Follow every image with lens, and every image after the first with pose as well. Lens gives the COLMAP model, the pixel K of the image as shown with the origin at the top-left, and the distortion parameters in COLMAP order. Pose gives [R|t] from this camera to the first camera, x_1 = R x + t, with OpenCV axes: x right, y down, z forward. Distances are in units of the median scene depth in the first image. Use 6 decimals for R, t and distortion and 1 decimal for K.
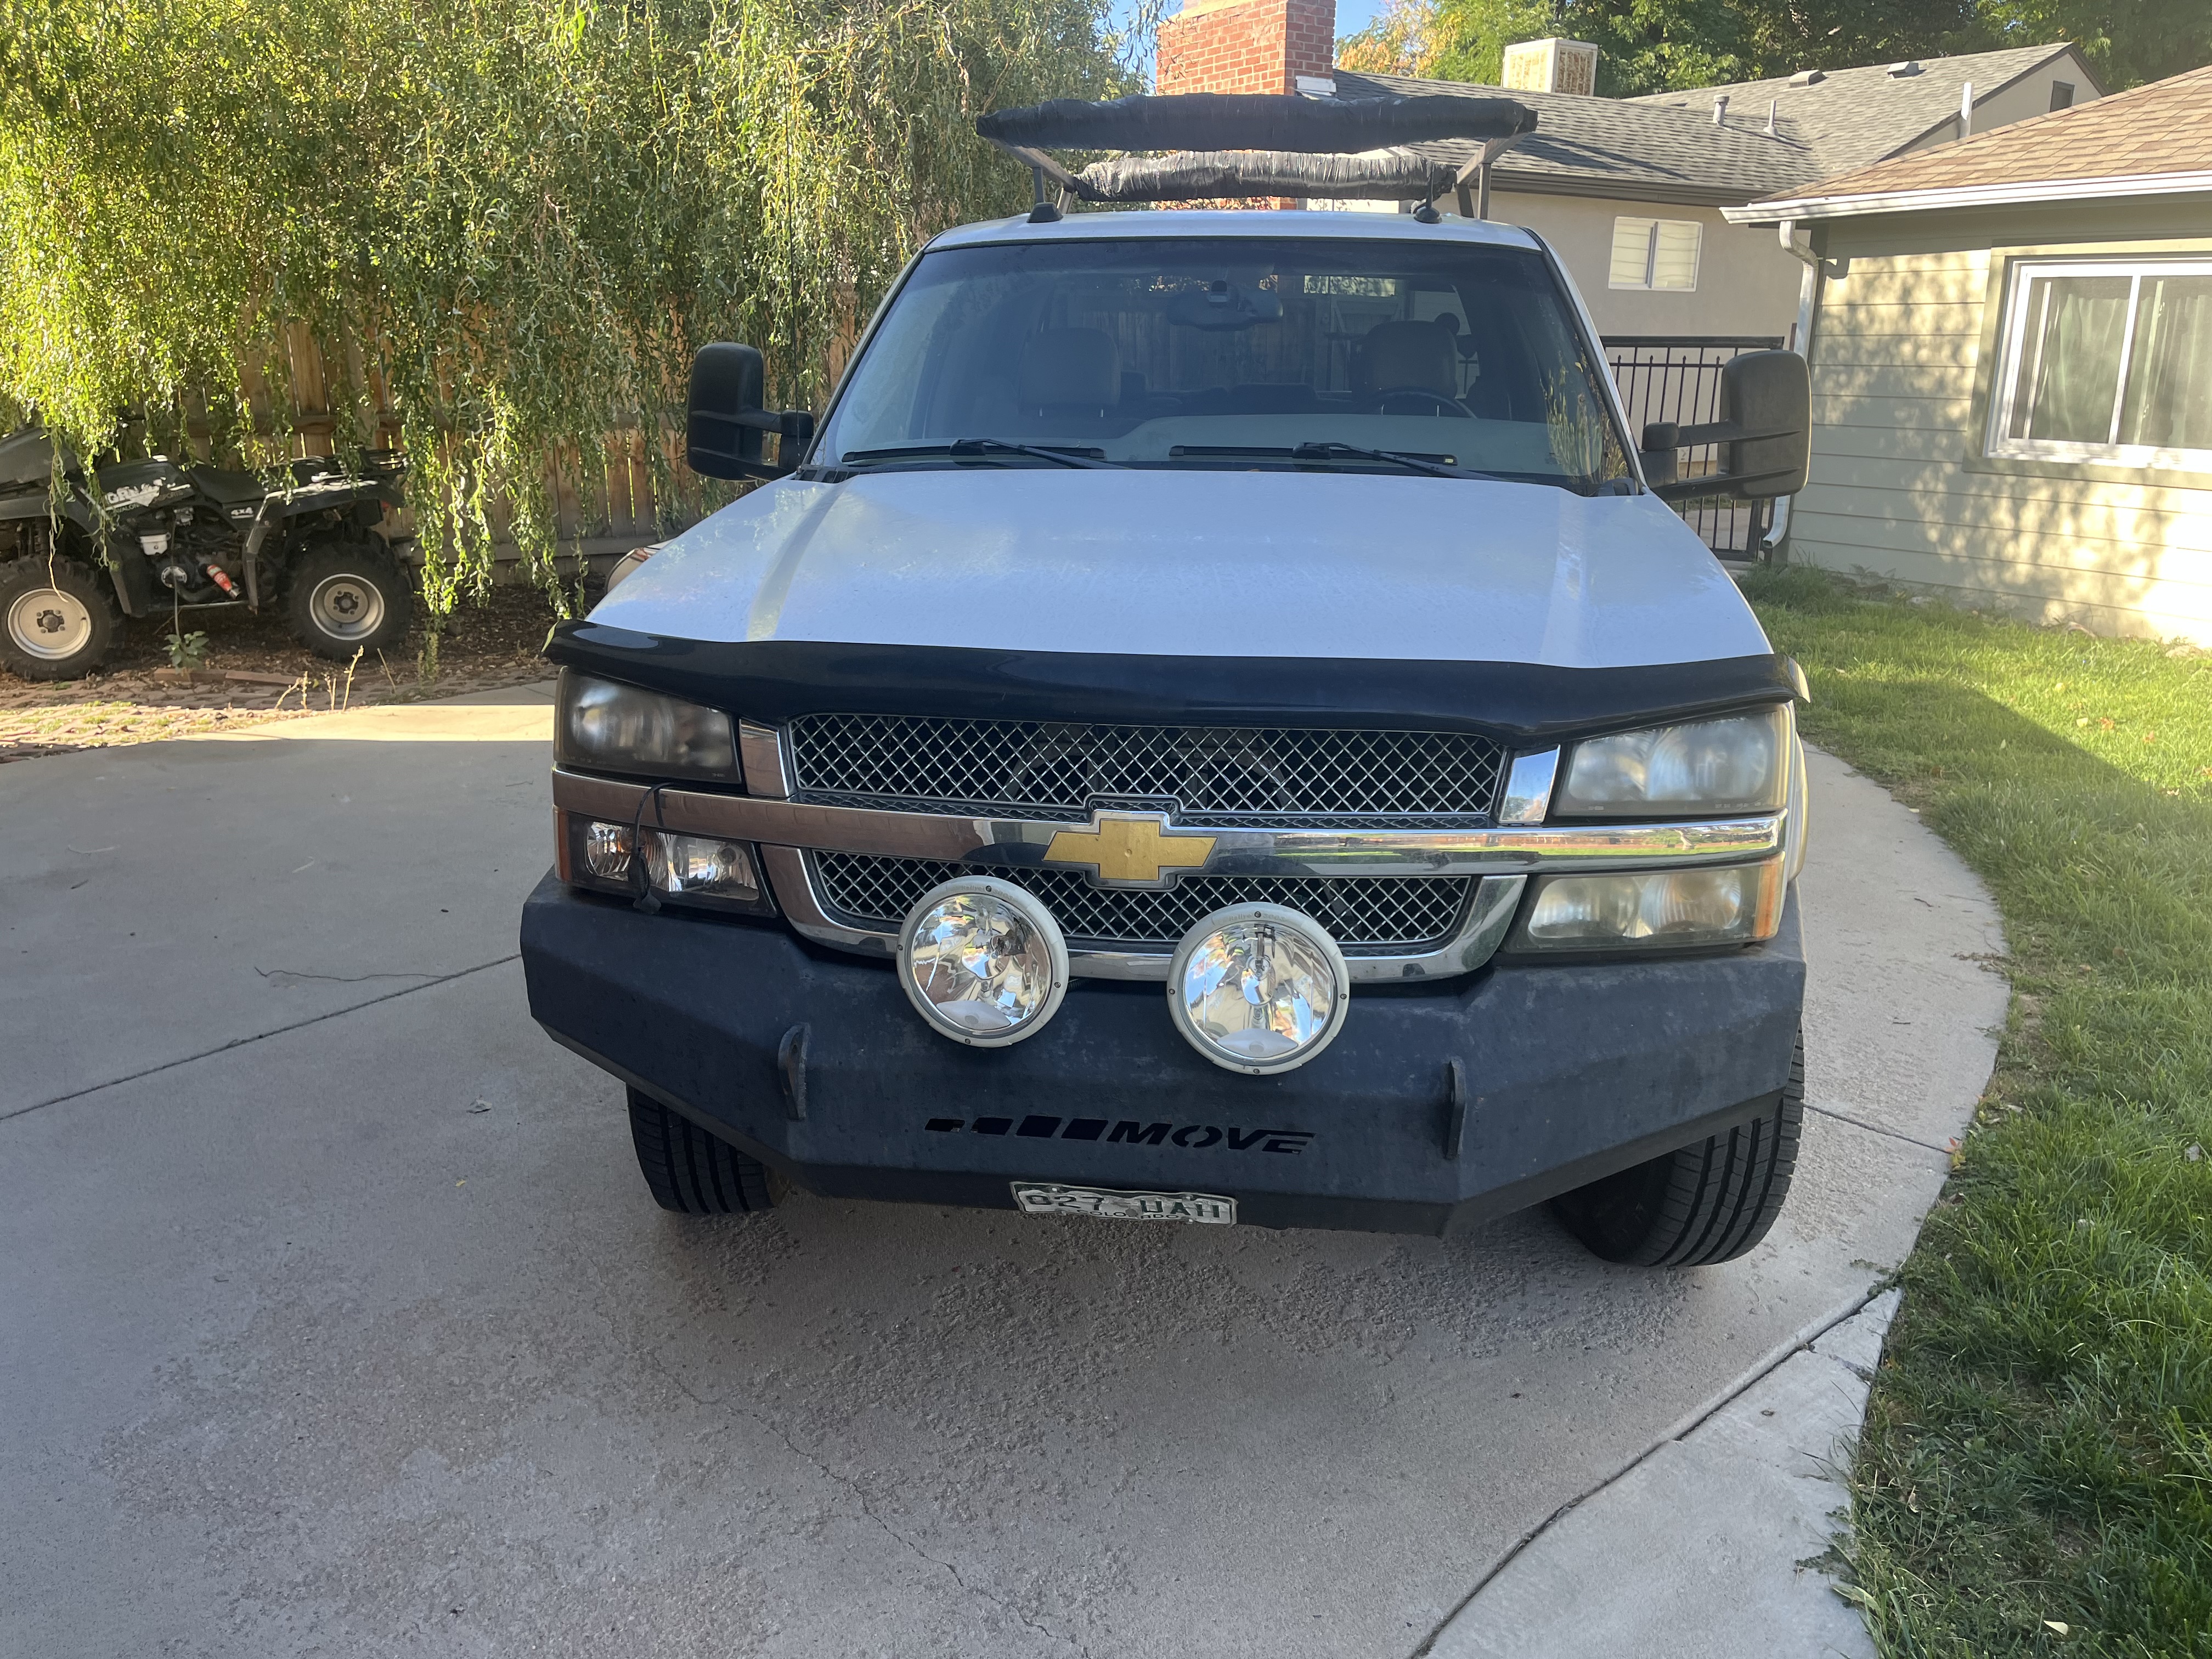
lens RADIAL K [[1637.0, 0, 1092.0], [0, 1637.0, 828.3], [0, 0, 1]] dist [0.075648, -0.127994]
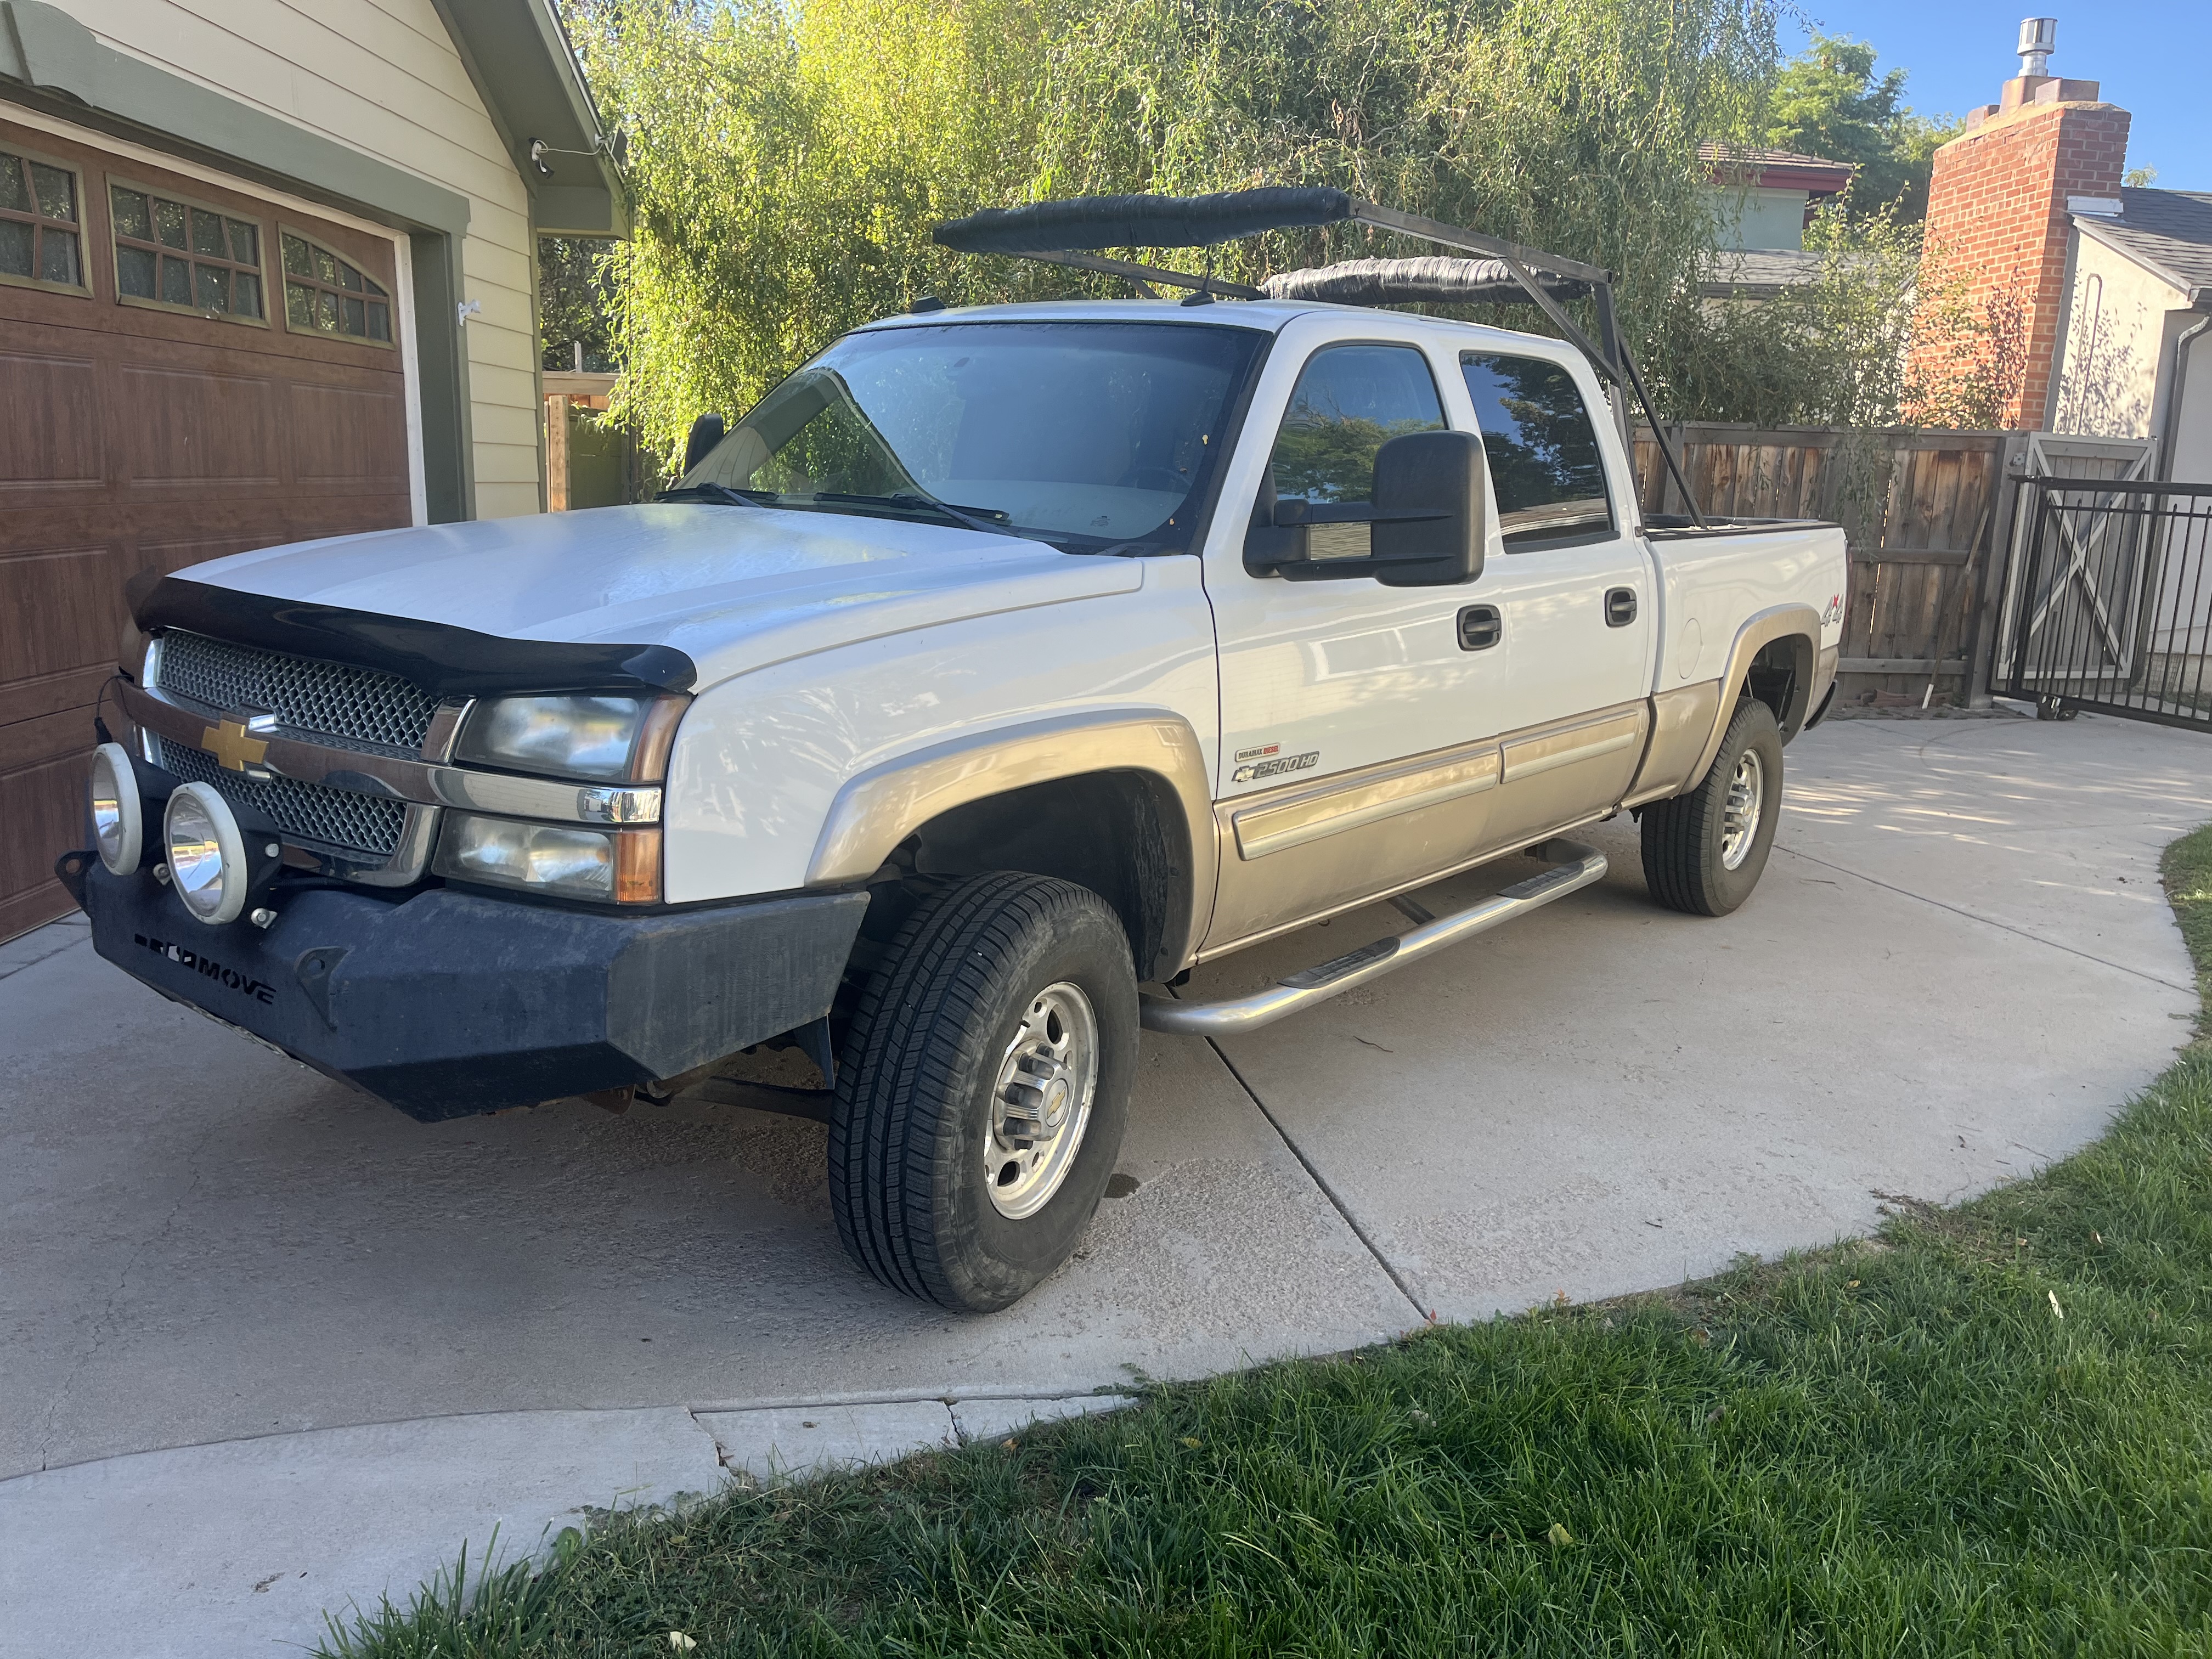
lens RADIAL K [[1637.0, 0, 1092.0], [0, 1637.0, 828.3], [0, 0, 1]] dist [0.075648, -0.127994]
pose [[0.851462, 0.135559, -0.506594, 0.266913], [-0.177866, 0.983403, -0.035803, 0.000170], [0.493332, 0.120591, 0.861441, 0.045079]]
